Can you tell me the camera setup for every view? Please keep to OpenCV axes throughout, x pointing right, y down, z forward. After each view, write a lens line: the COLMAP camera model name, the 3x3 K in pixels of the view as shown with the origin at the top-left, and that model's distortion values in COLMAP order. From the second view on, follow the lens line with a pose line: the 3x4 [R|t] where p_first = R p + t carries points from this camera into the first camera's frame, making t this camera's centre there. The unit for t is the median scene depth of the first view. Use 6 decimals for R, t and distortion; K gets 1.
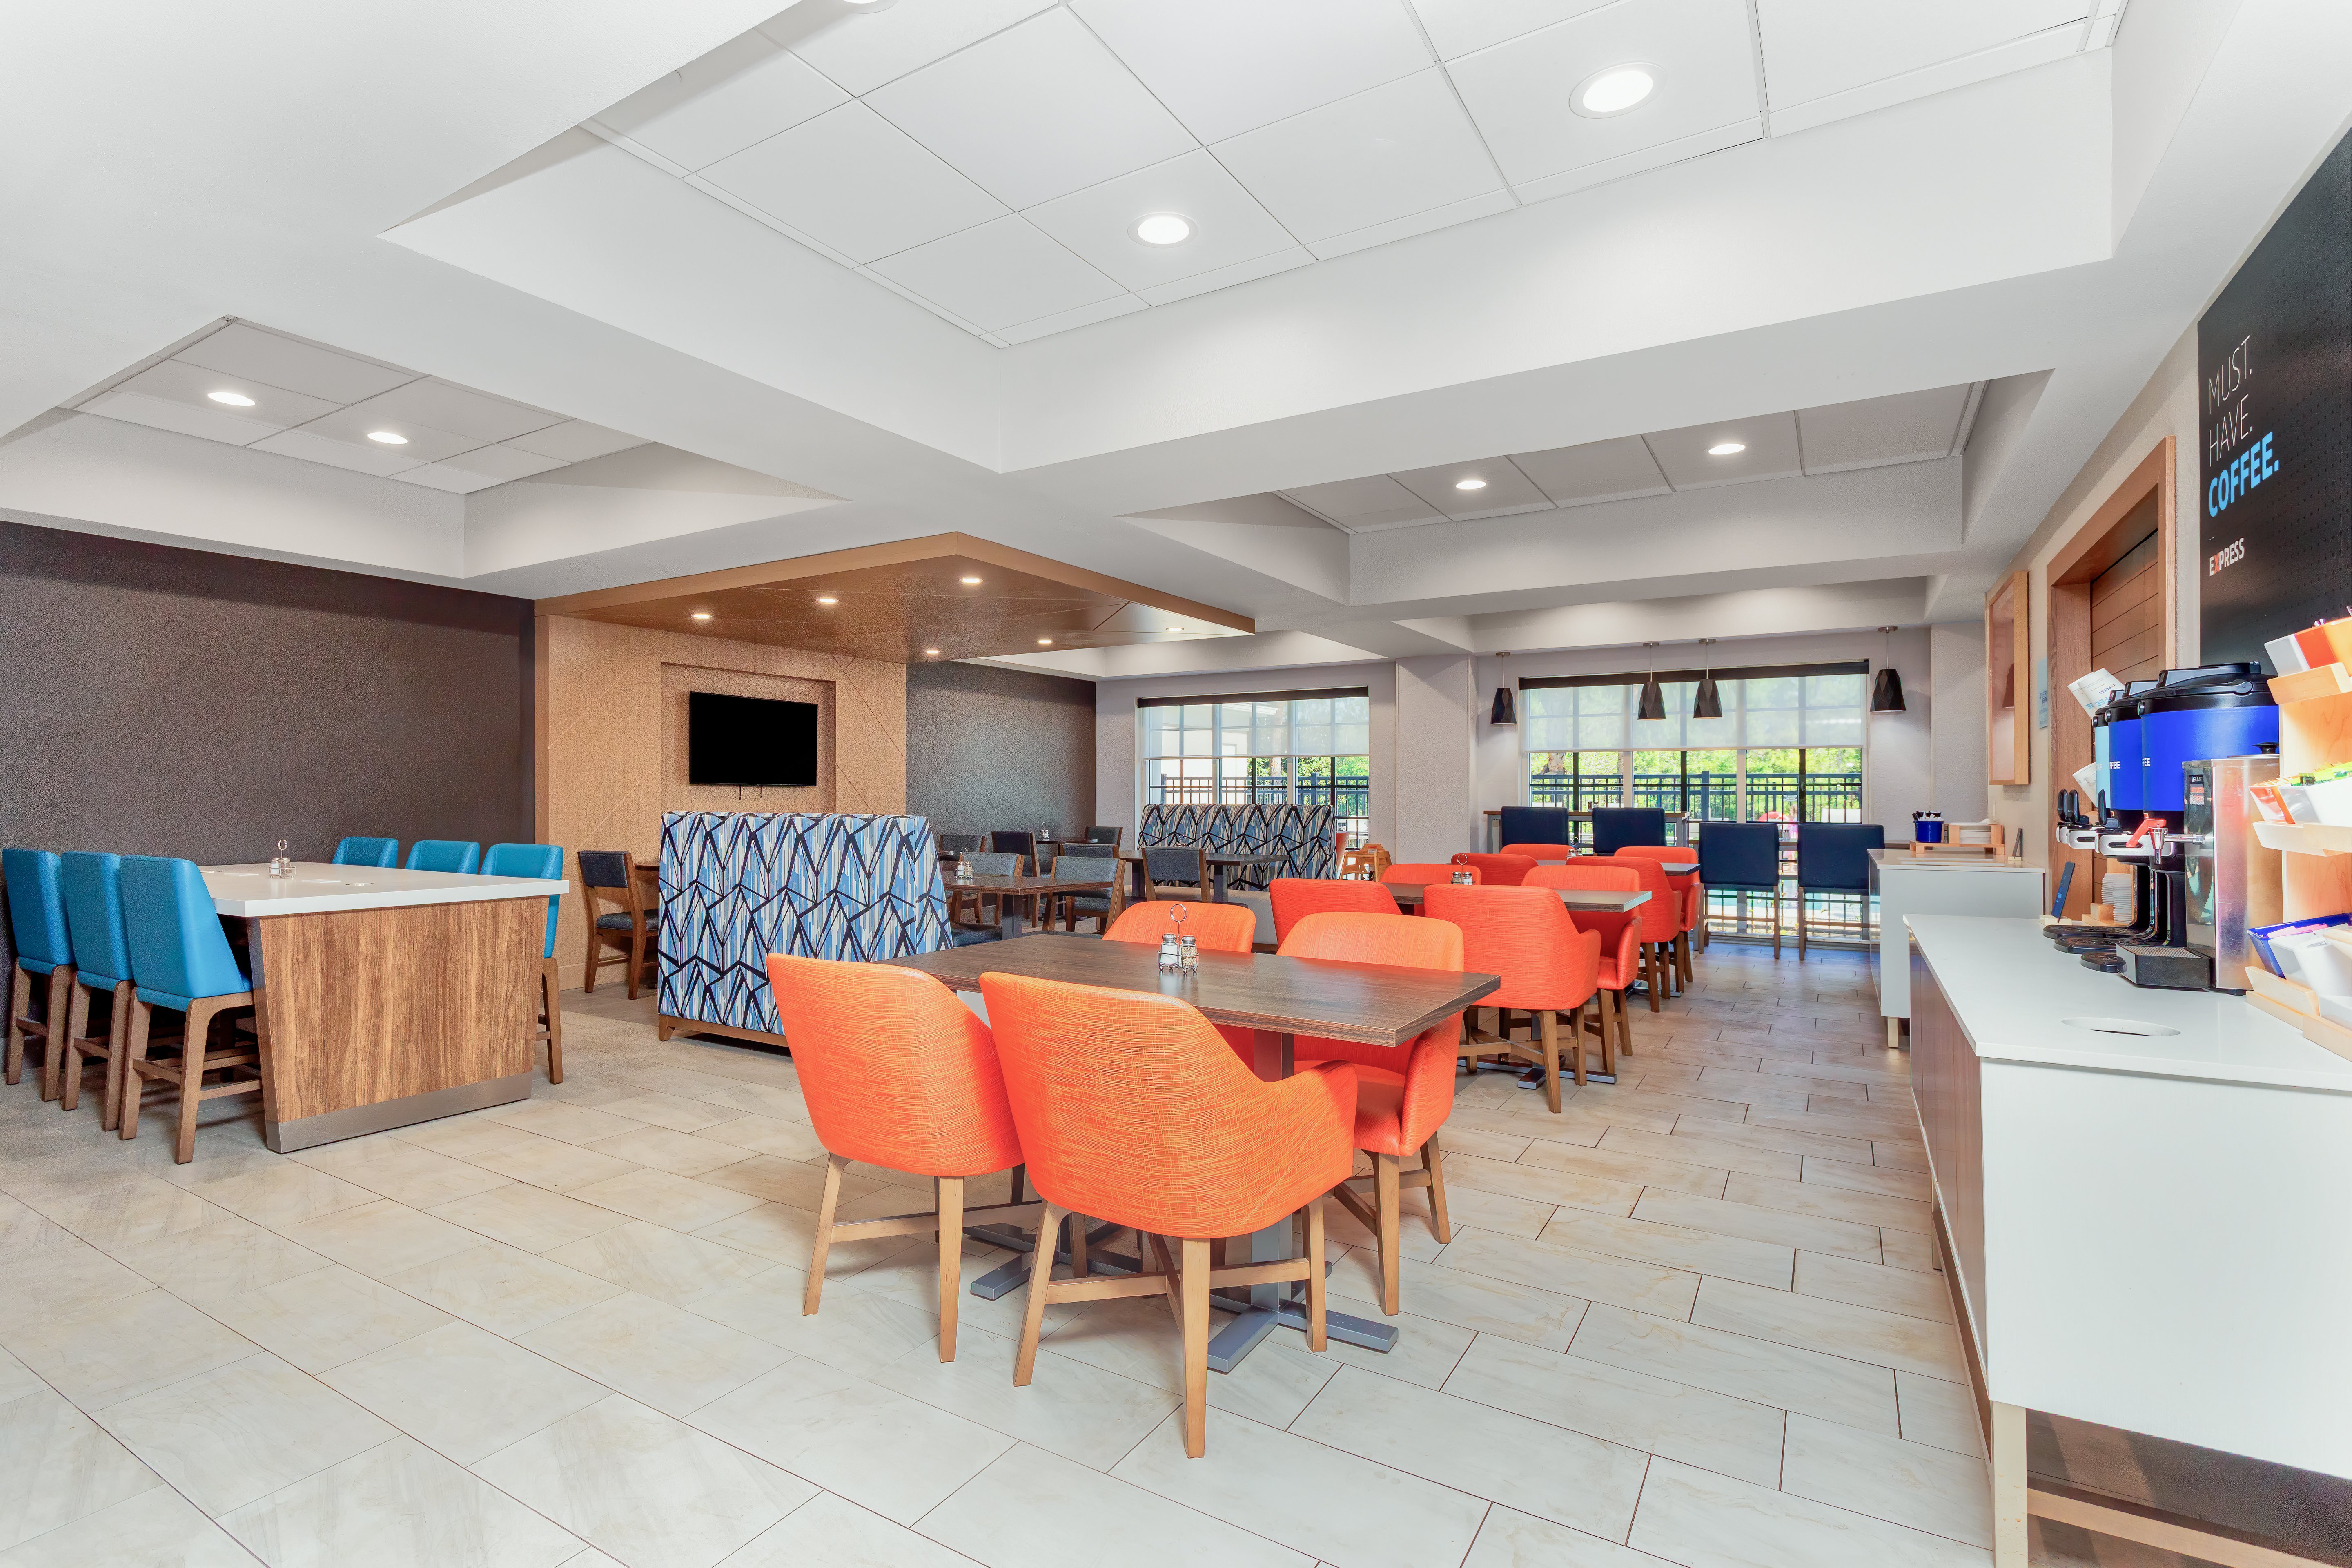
lens RADIAL K [[1147.8, 0, 1168.0], [0, 1147.8, 783.7], [0, 0, 1]] dist [-0.002806, -0.000129]
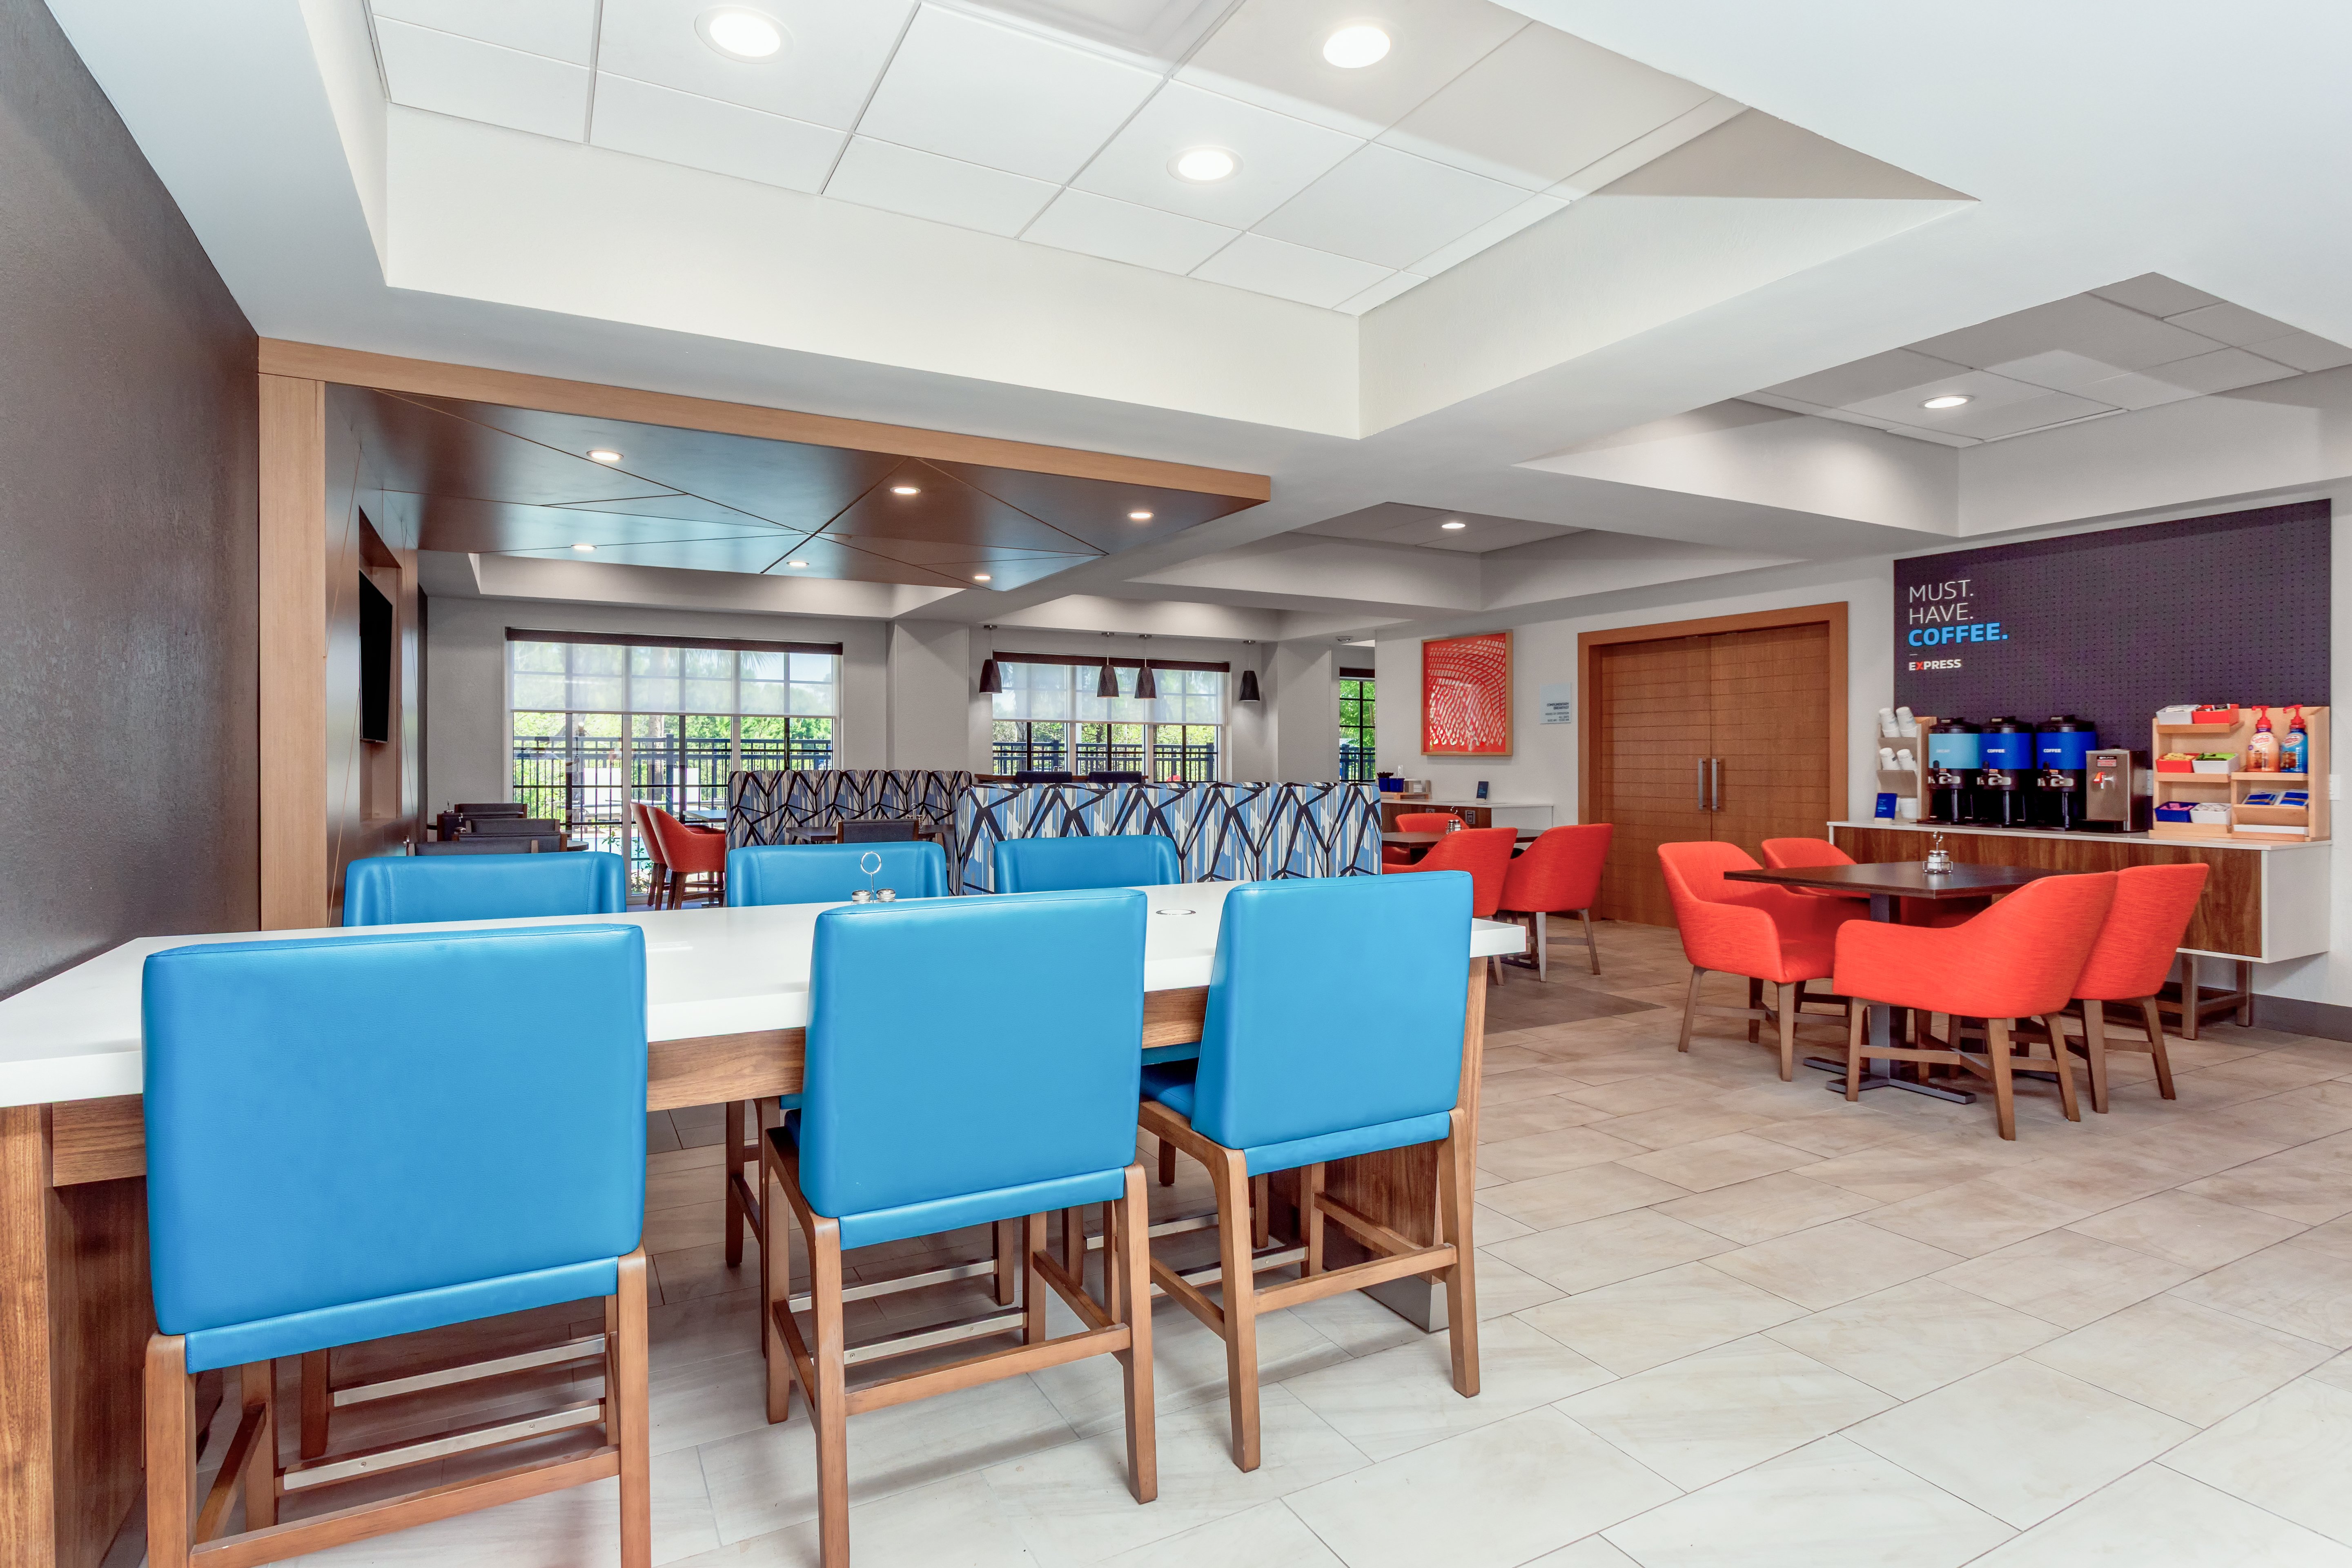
lens RADIAL K [[1147.8, 0, 1168.0], [0, 1147.8, 783.7], [0, 0, 1]] dist [-0.002806, -0.000129]
pose [[0.511551, -0.015605, 0.859111, -0.580441], [-0.011216, 0.999629, 0.024836, 0.003542], [-0.859180, -0.022340, 0.511186, 0.339951]]
